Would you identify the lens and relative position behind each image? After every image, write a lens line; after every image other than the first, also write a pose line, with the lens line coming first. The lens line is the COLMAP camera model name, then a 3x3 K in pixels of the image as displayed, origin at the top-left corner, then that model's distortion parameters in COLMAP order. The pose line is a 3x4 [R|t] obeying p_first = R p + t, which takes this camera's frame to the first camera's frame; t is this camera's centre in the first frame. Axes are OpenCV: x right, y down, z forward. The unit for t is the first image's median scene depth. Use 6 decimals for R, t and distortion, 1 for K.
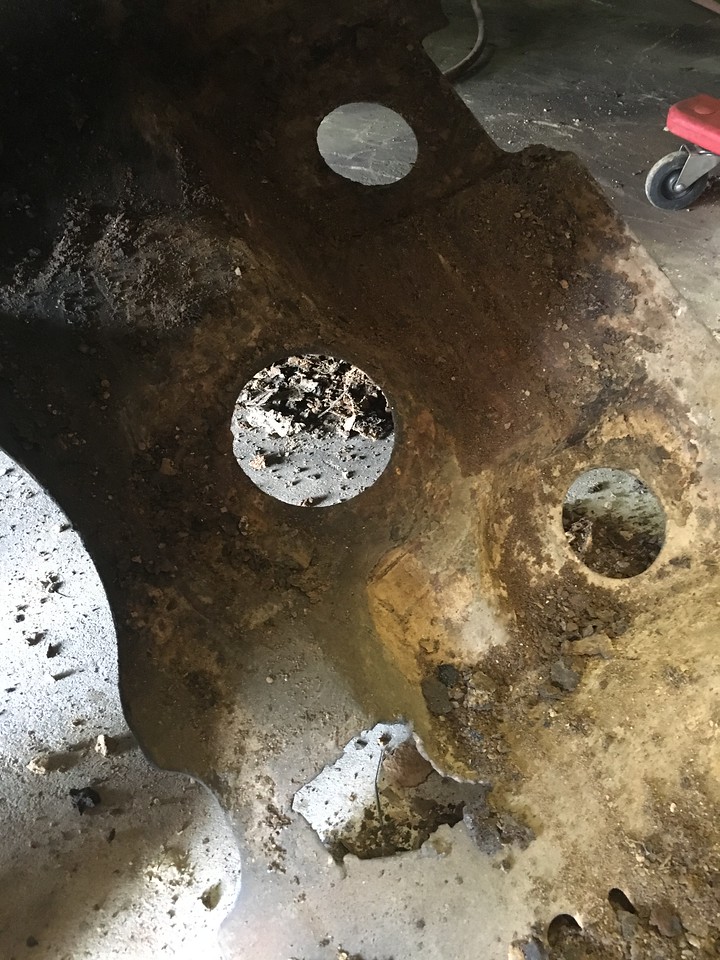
lens RADIAL K [[829.4, 0, 360.5], [0, 829.4, 474.1], [0, 0, 1]] dist [0.068402, -0.099893]
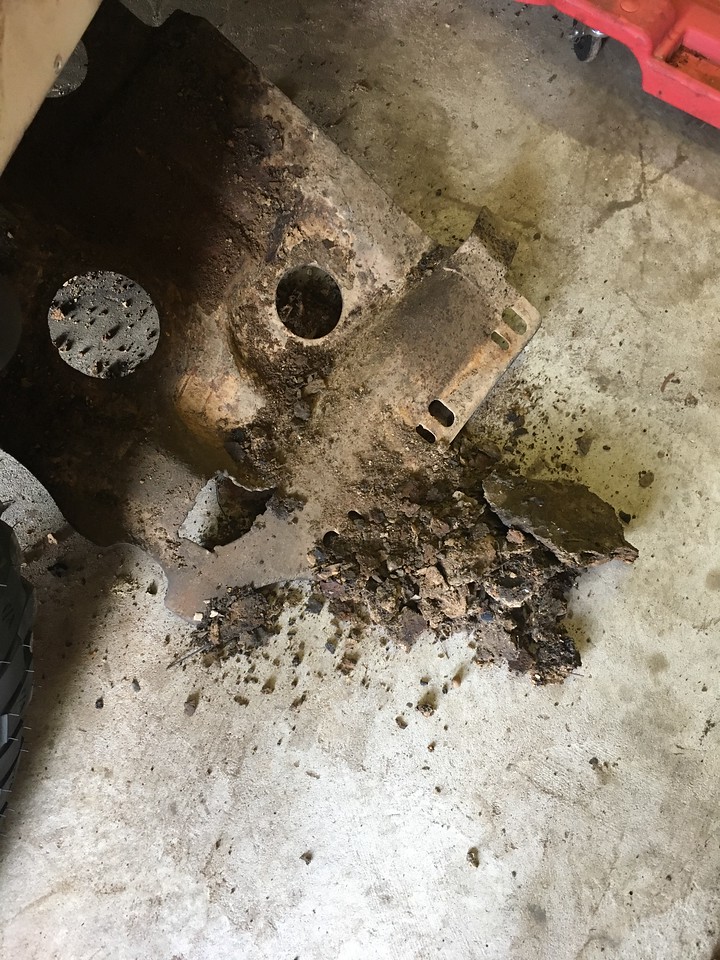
lens RADIAL K [[813.4, 0, 360.5], [0, 813.4, 481.8], [0, 0, 1]] dist [0.060966, -0.014302]
pose [[0.927029, -0.343906, 0.149484, 0.053307], [0.248080, 0.861387, 0.443247, -0.343901], [-0.281198, -0.373819, 0.883848, -0.567032]]
